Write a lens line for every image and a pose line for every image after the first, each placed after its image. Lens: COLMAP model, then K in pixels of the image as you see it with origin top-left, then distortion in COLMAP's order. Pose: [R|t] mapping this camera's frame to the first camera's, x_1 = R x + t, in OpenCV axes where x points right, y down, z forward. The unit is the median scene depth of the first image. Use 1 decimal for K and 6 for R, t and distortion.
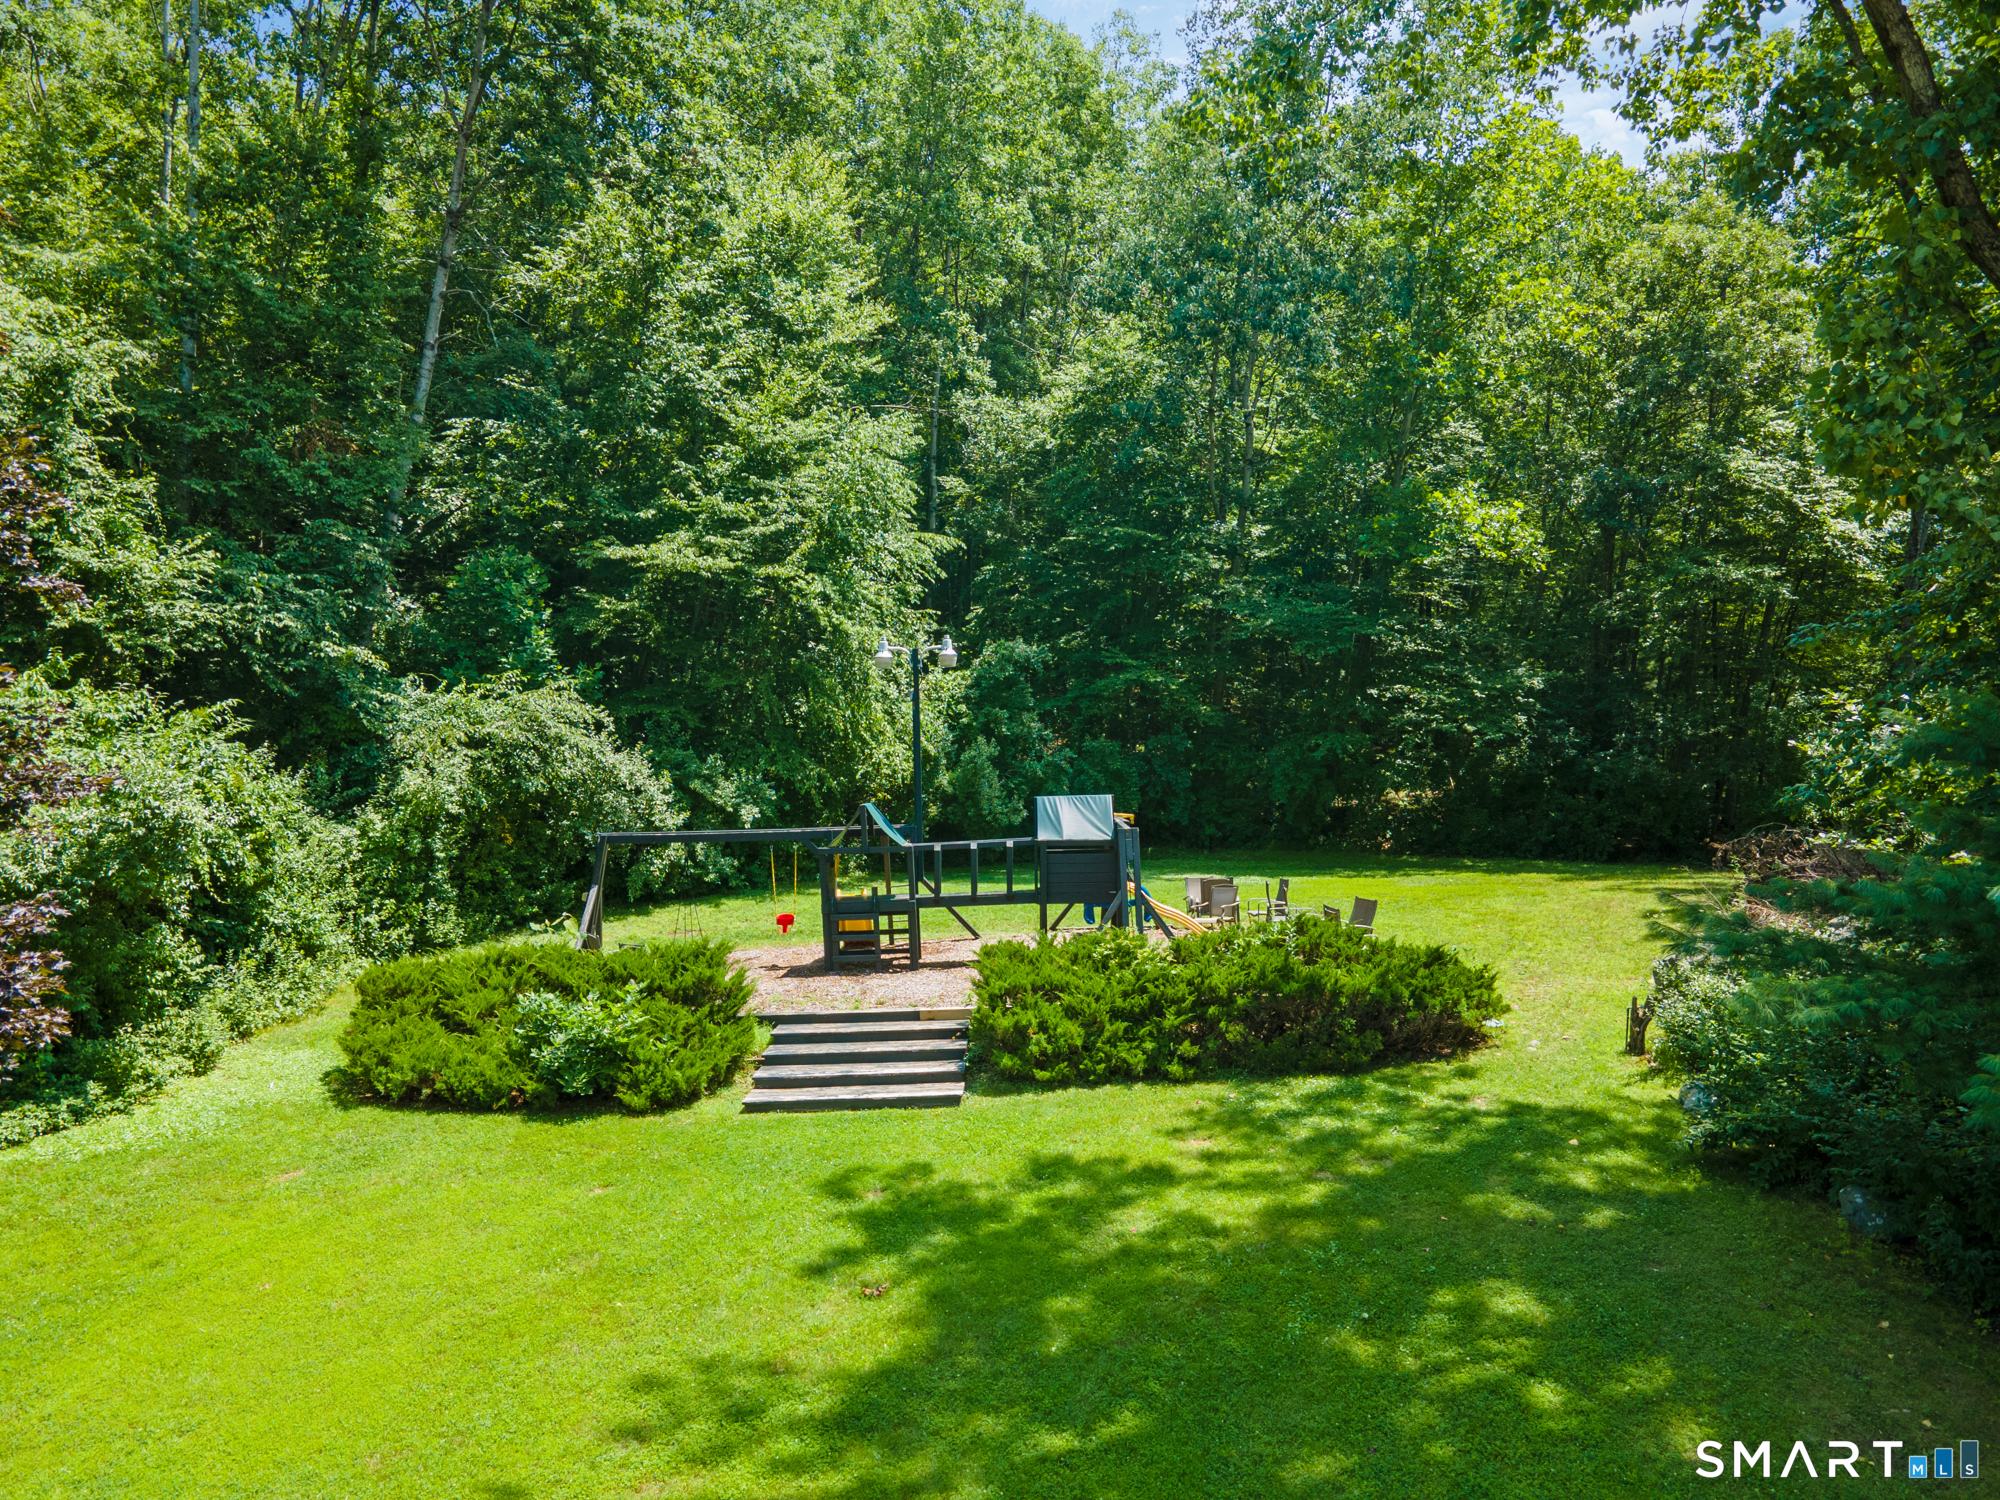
lens RADIAL K [[1437.1, 0, 992.3], [0, 1437.1, 763.8], [0, 0, 1]] dist [0.038289, 0.000378]
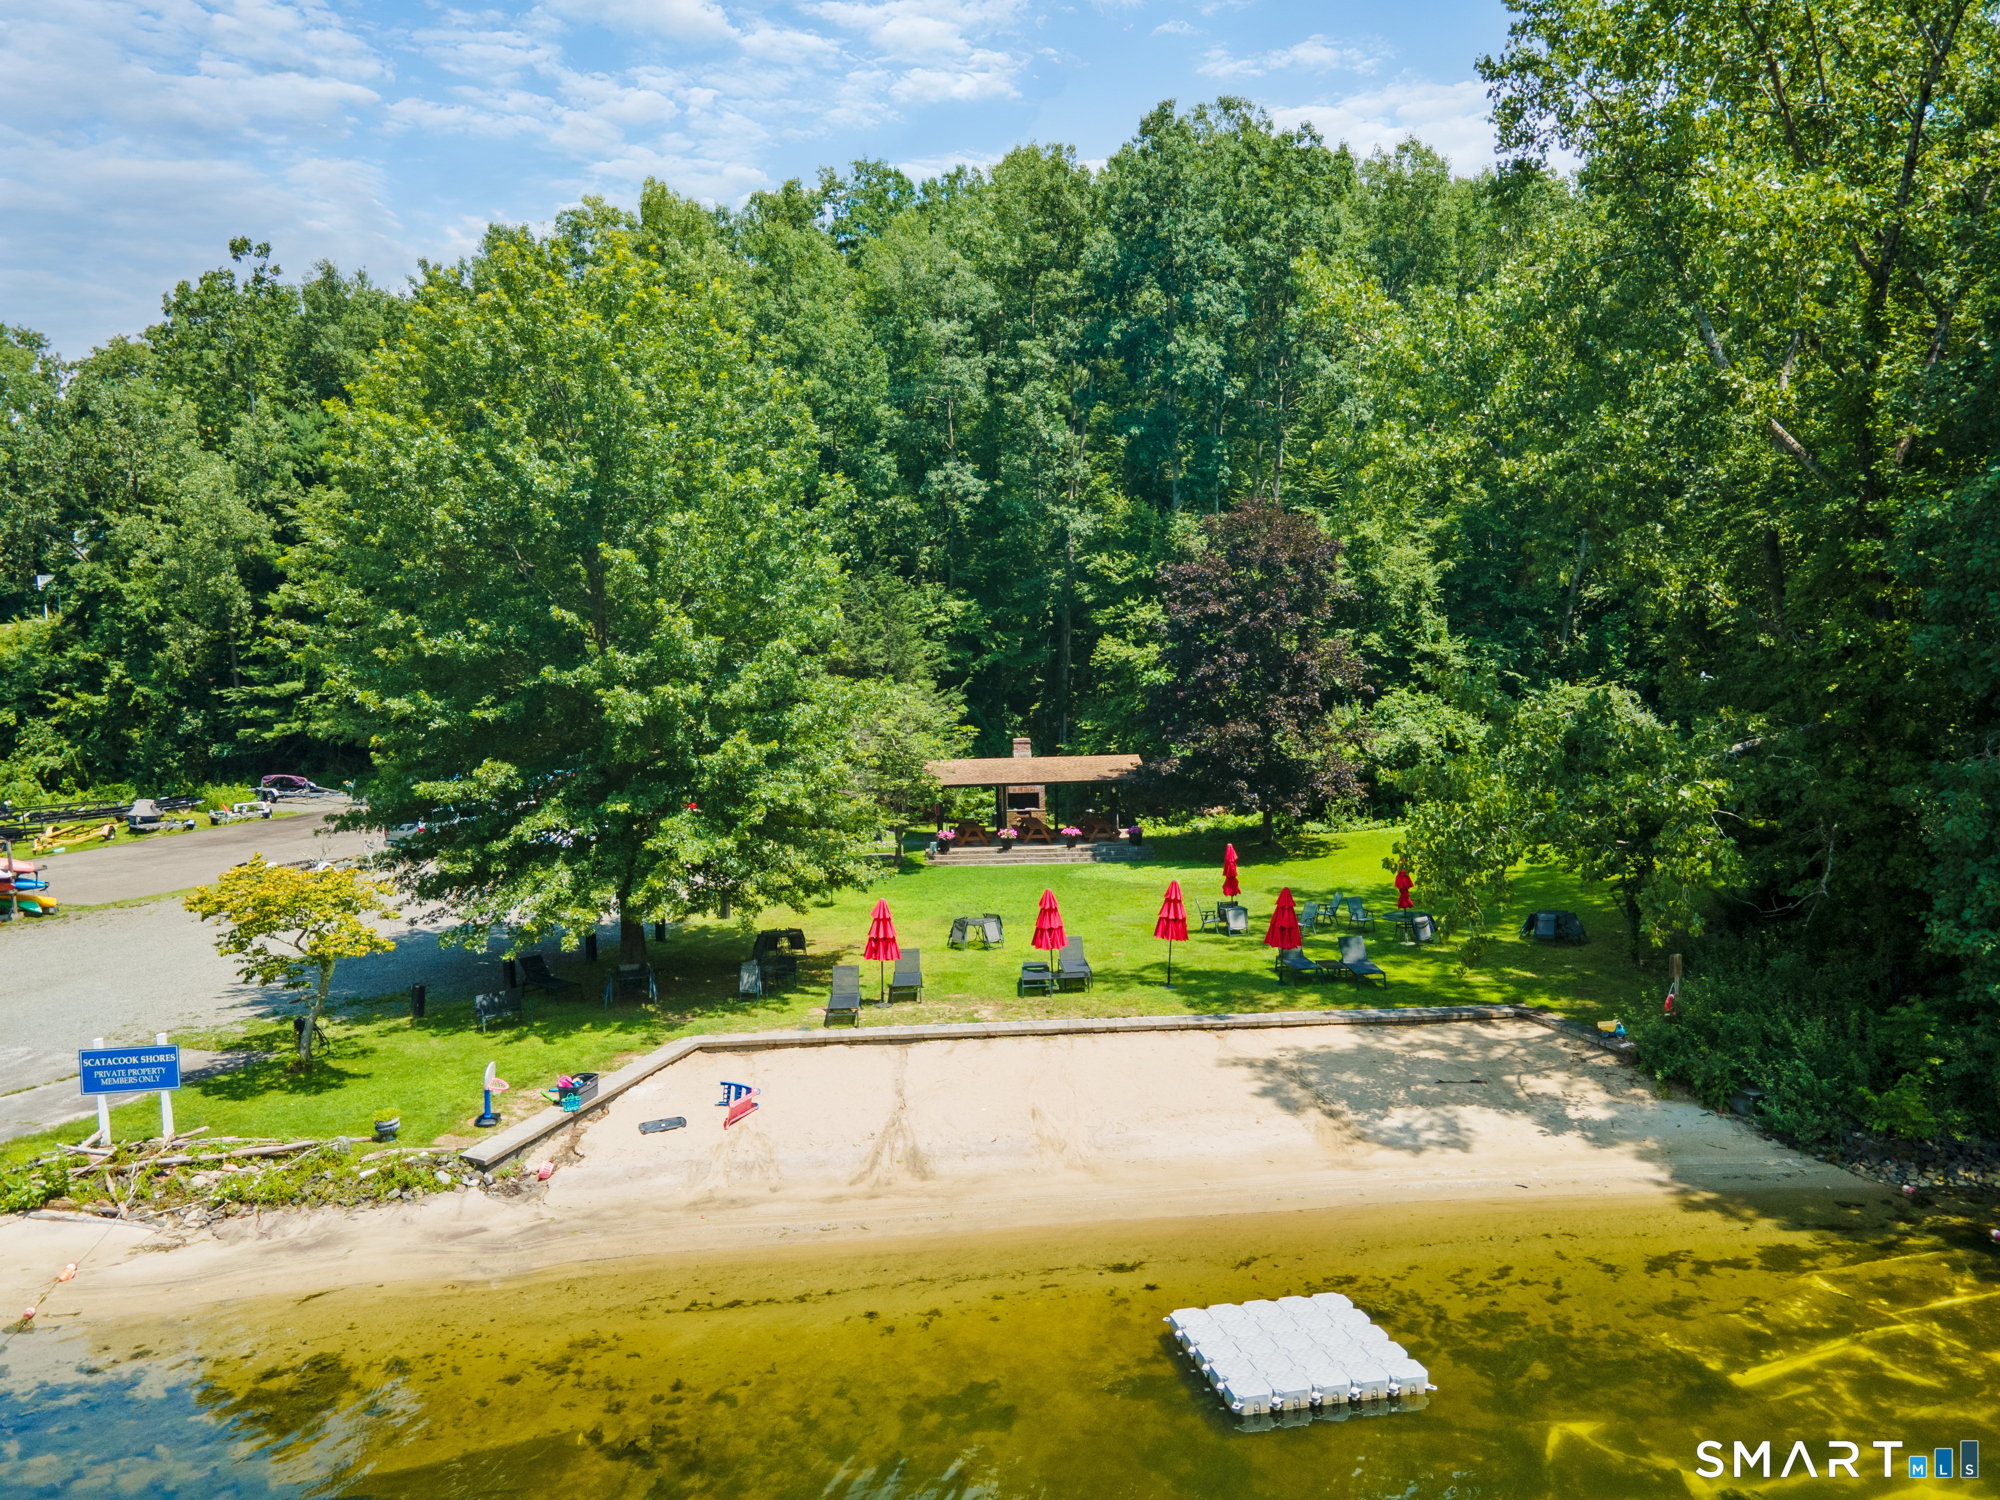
lens RADIAL K [[1437.1, 0, 992.3], [0, 1437.1, 763.8], [0, 0, 1]] dist [0.038289, 0.000378]
pose [[0.514756, 0.065992, -0.854793, 1.271722], [0.011521, 0.996411, 0.083863, -0.145191], [0.857259, -0.053017, 0.512148, -1.106012]]
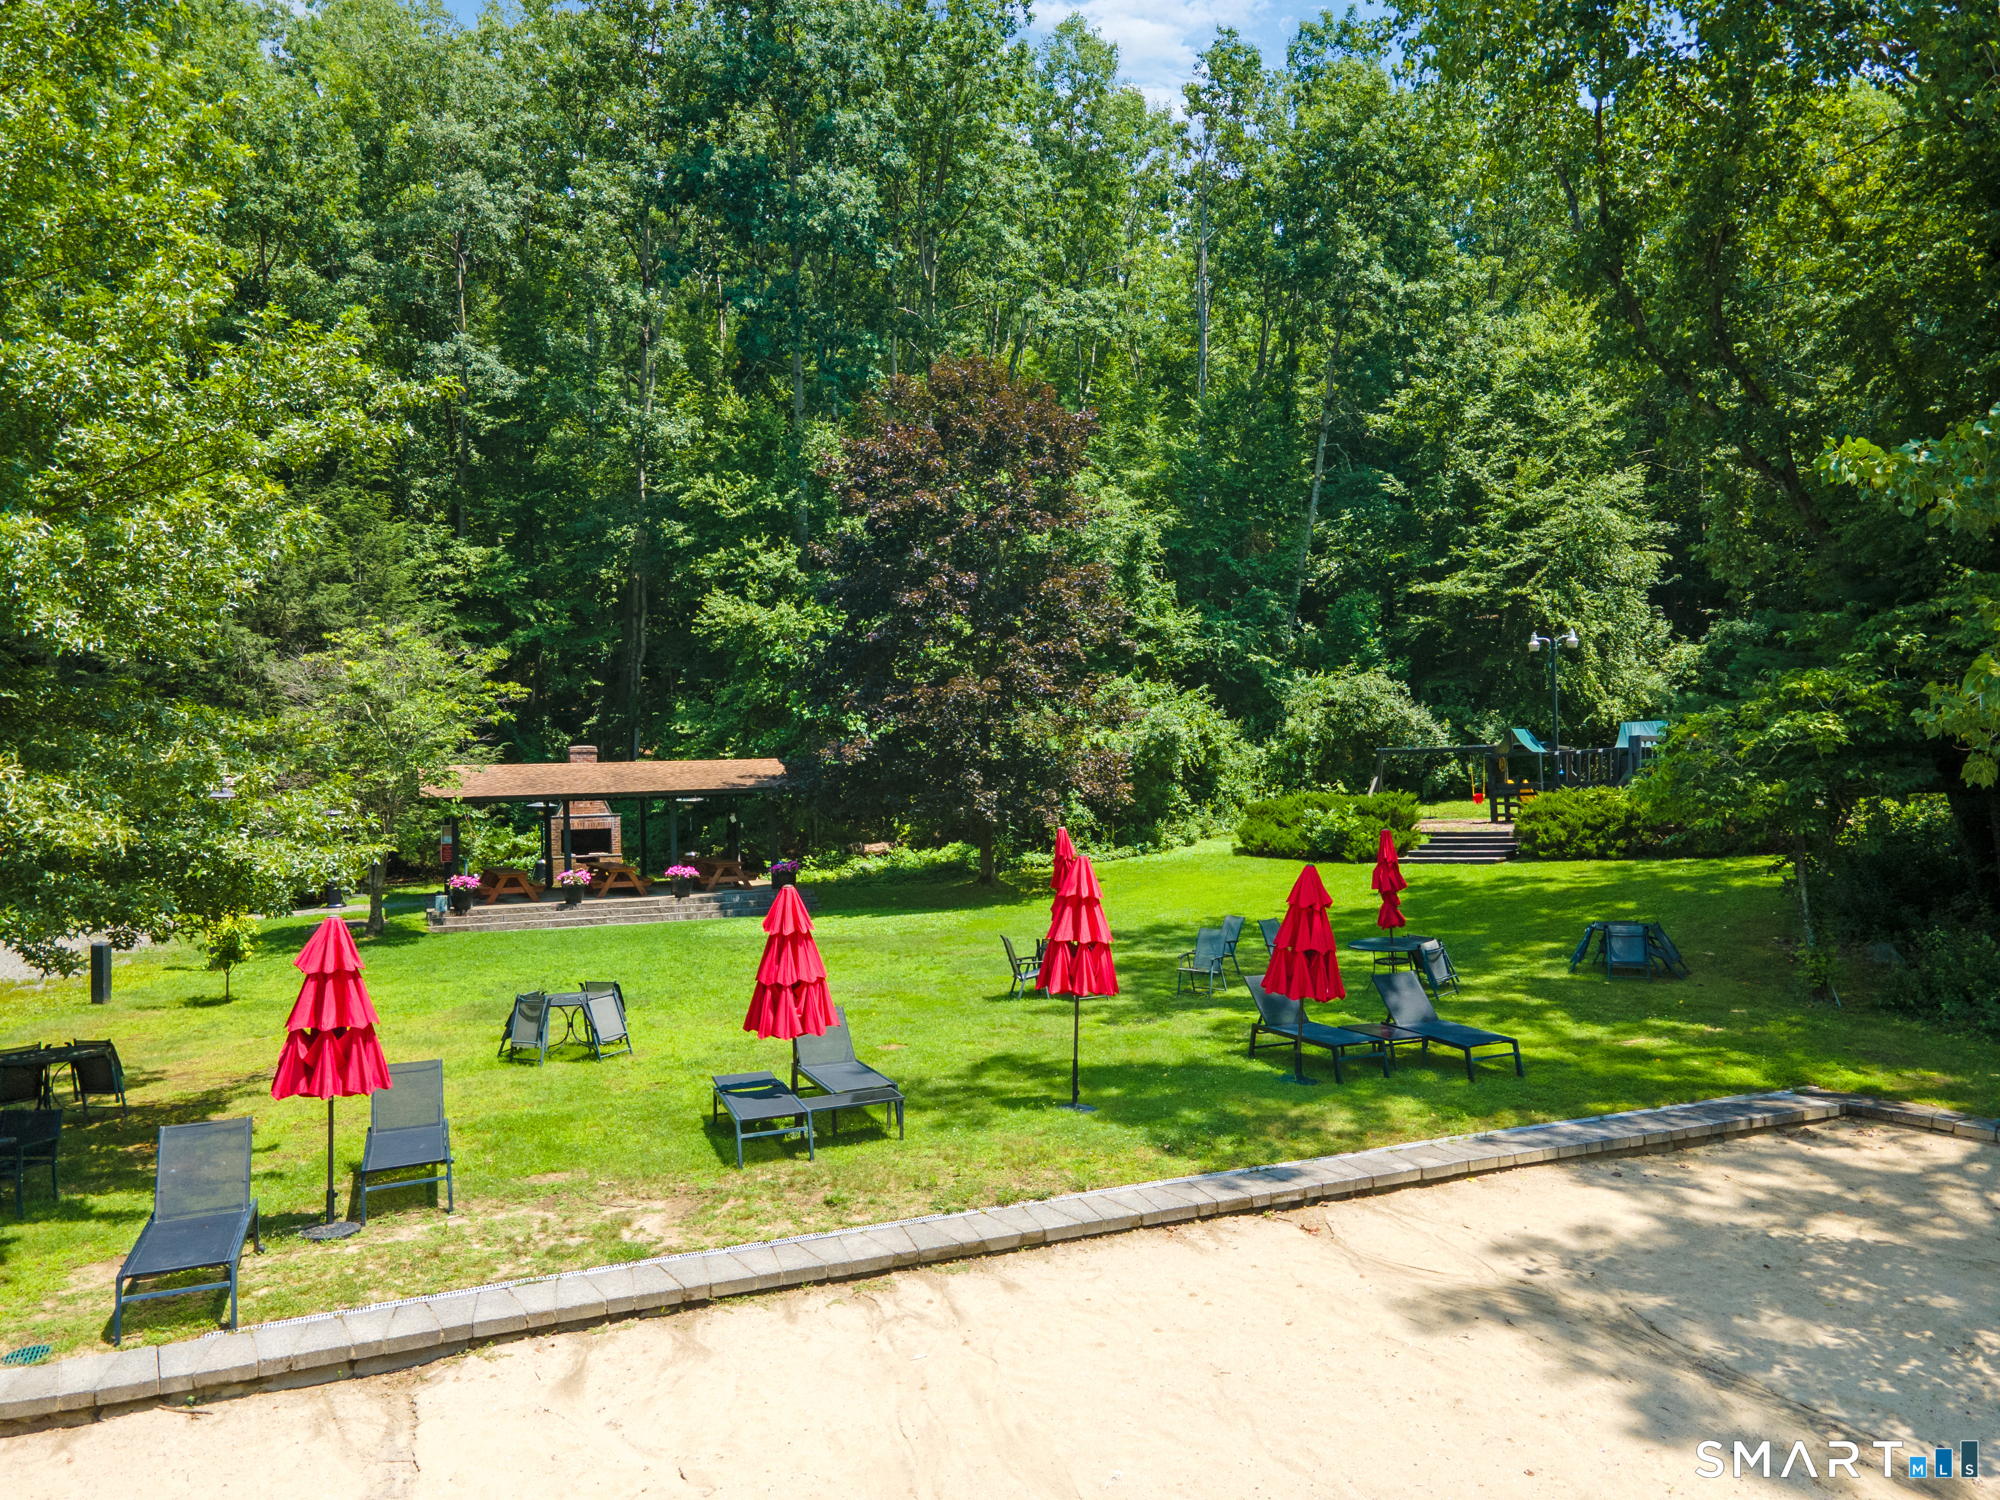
lens RADIAL K [[1437.1, 0, 992.3], [0, 1437.1, 763.8], [0, 0, 1]] dist [0.038289, 0.000378]
pose [[0.771527, -0.005354, -0.636174, 0.503122], [0.010162, 0.999941, 0.003909, 0.052740], [0.636115, -0.009481, 0.771536, -0.719034]]
